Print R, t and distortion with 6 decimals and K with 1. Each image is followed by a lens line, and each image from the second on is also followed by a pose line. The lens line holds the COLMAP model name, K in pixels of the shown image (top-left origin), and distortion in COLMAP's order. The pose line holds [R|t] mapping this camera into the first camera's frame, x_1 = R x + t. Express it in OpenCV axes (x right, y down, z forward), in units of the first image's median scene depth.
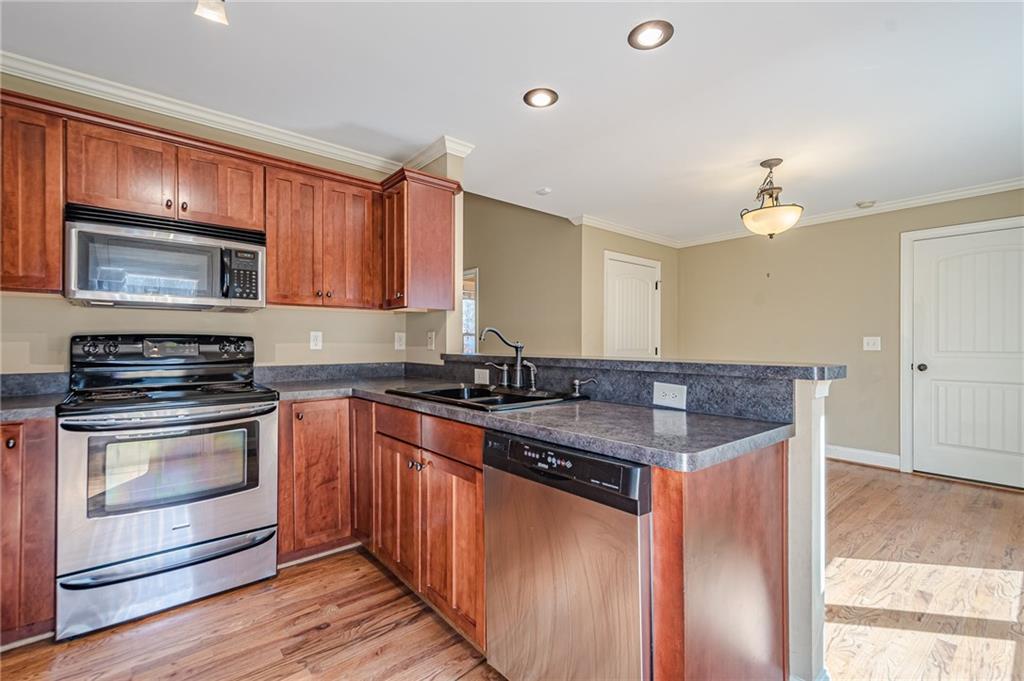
lens RADIAL K [[445.6, 0, 503.3], [0, 445.6, 341.1], [0, 0, 1]] dist [0.011615, -0.000935]
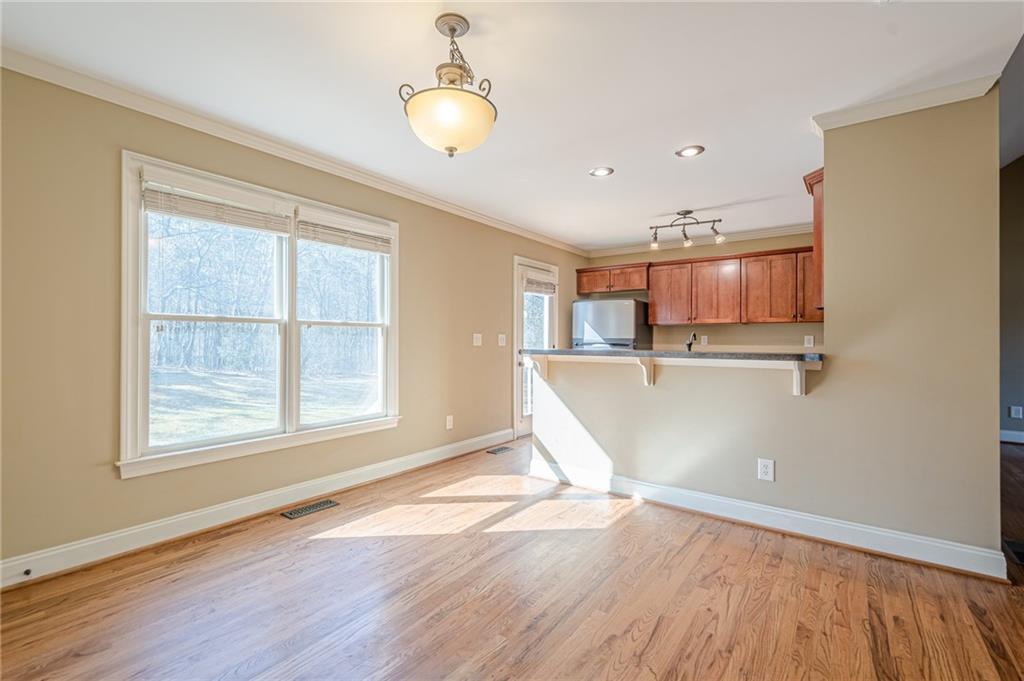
lens RADIAL K [[455.4, 0, 498.1], [0, 455.4, 334.7], [0, 0, 1]] dist [0.018417, -0.000773]
pose [[-0.973999, -0.011533, -0.226257, 0.673766], [-0.007647, 0.999808, -0.018044, 0.010143], [0.226422, -0.015845, -0.973900, 1.590005]]
